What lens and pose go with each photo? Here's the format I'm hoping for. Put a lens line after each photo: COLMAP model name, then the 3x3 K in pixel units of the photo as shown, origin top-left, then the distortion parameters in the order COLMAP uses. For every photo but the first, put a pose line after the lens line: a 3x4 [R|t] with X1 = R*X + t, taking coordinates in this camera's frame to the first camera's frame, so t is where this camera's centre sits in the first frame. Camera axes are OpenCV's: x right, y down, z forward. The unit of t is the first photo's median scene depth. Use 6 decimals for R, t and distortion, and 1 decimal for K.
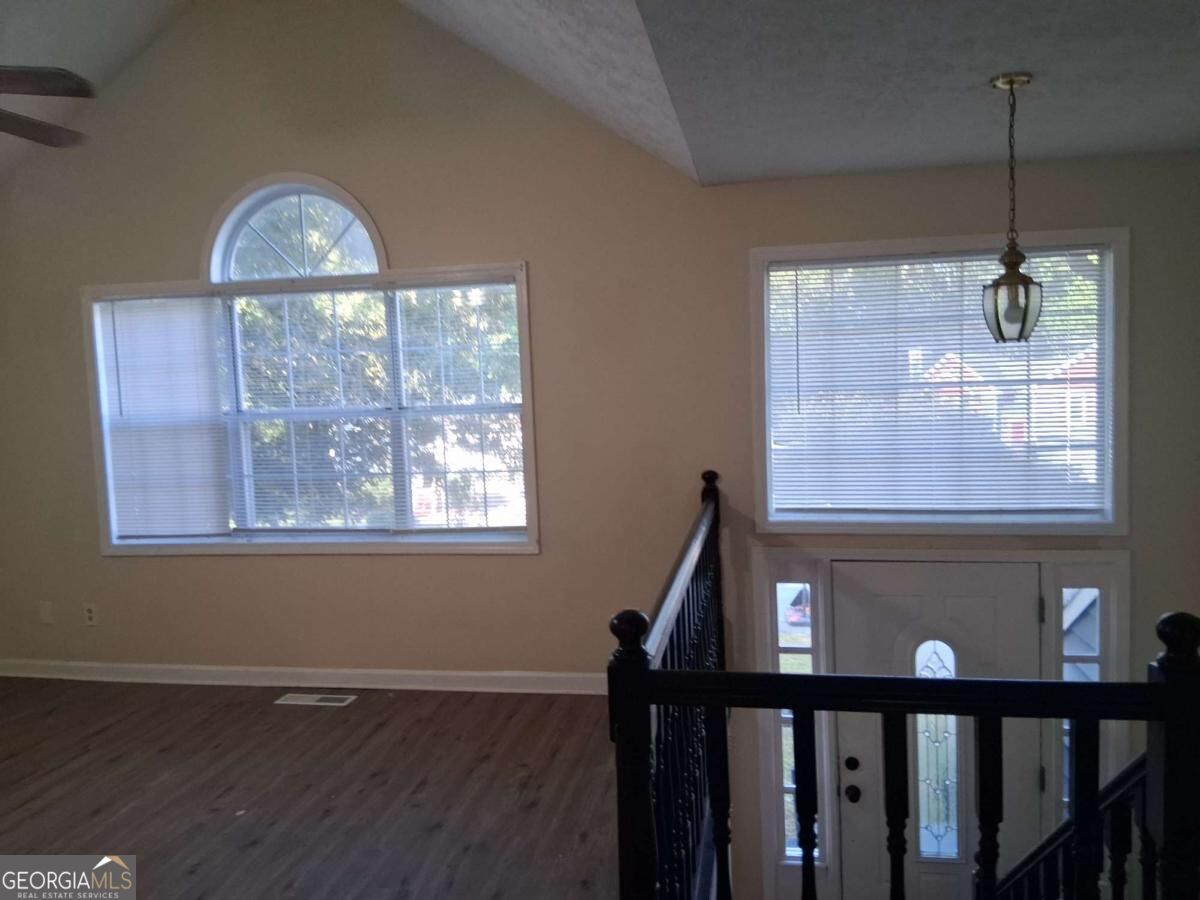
lens RADIAL K [[900.5, 0, 607.7], [0, 900.5, 451.3], [0, 0, 1]] dist [0.074908, -0.124931]
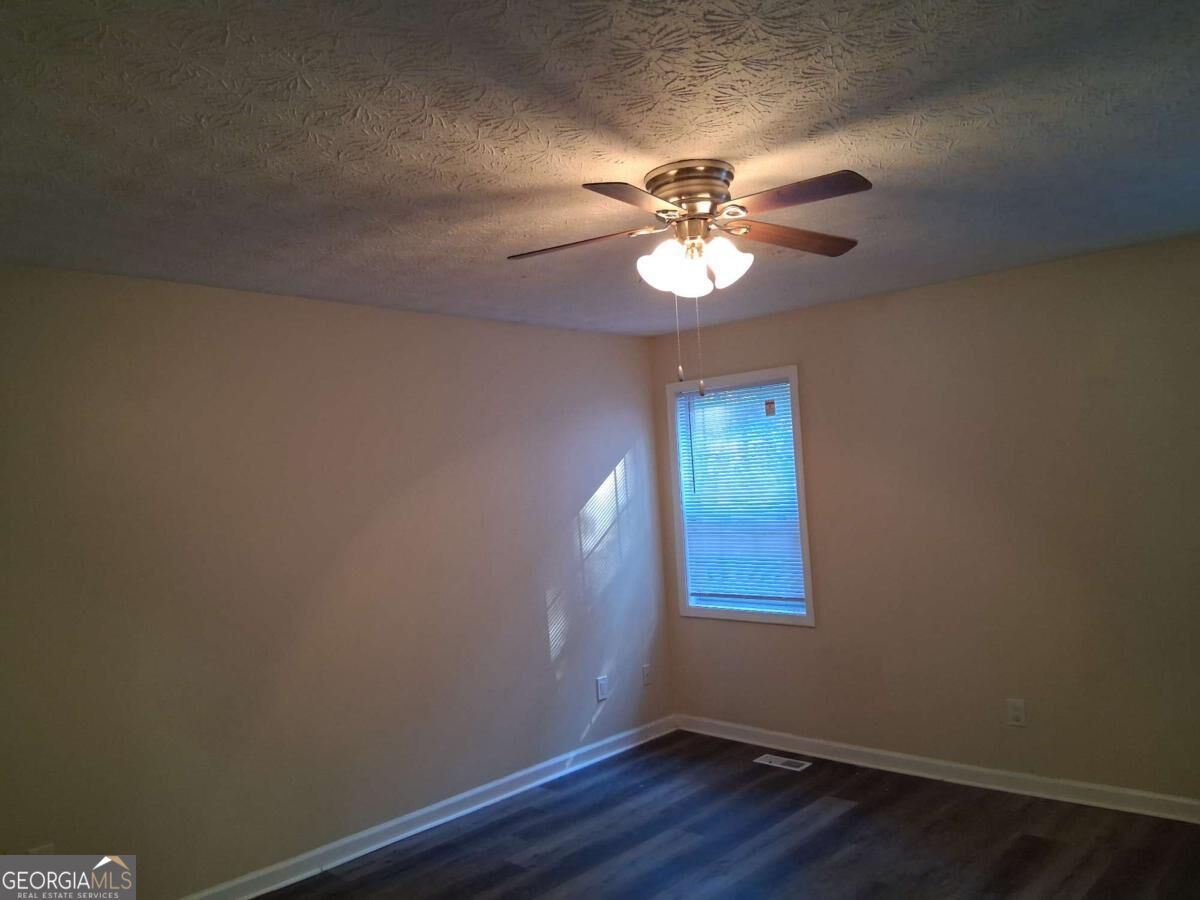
lens RADIAL K [[900.5, 0, 604.6], [0, 900.5, 441.0], [0, 0, 1]] dist [0.074908, -0.124931]
pose [[0.826911, -0.045948, -0.560453, 0.126348], [-0.006509, 0.995807, -0.091243, -0.002808], [0.562295, 0.079098, 0.823145, -0.022459]]
